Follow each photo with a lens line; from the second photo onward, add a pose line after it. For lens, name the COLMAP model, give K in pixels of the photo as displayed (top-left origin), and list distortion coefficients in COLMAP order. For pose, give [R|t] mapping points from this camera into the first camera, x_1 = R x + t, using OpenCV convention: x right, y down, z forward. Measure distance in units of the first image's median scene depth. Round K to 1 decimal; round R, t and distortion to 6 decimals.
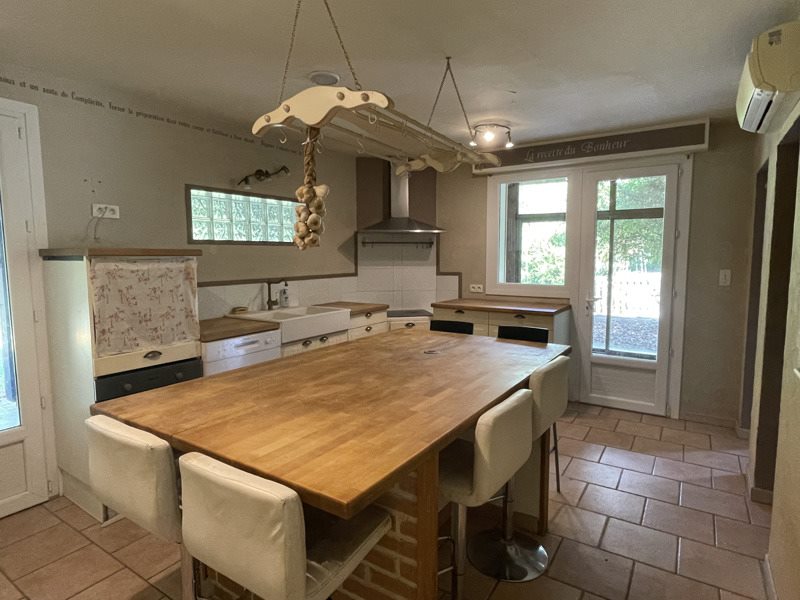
lens RADIAL K [[452.7, 0, 401.2], [0, 452.7, 299.6], [0, 0, 1]] dist [-0.003220, -0.001149]
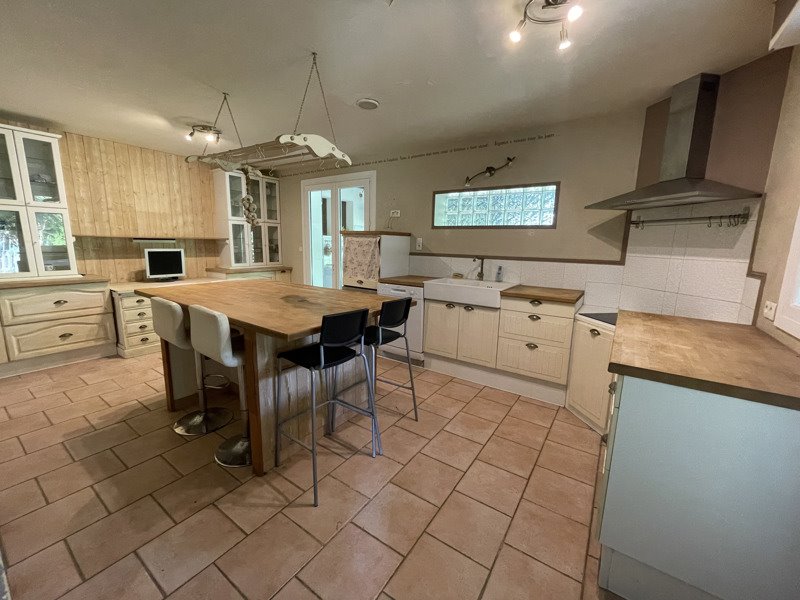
lens RADIAL K [[325.8, 0, 400.7], [0, 325.8, 297.4], [0, 0, 1]] dist [0.002104, 0.000231]
pose [[-0.020675, 0.173589, -0.984601, 0.590962], [-0.121422, 0.977086, 0.174814, -0.059245], [0.992386, 0.123166, 0.000877, 0.742807]]
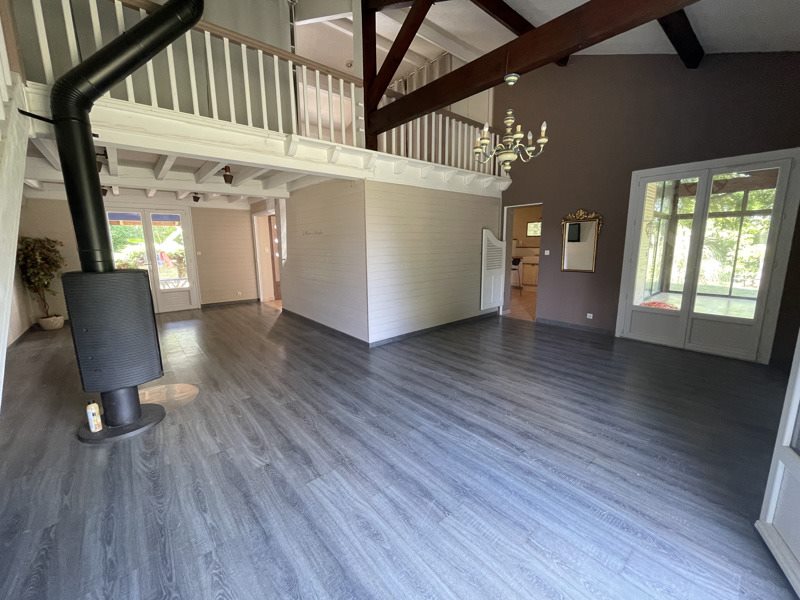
lens RADIAL K [[325.8, 0, 401.5], [0, 325.8, 299.8], [0, 0, 1]] dist [0.002104, 0.000231]
pose [[-0.285492, 0.167484, -0.943633, 2.146768], [-0.078384, 0.977232, 0.197162, -0.048586], [0.955170, 0.130254, -0.265864, 0.635541]]
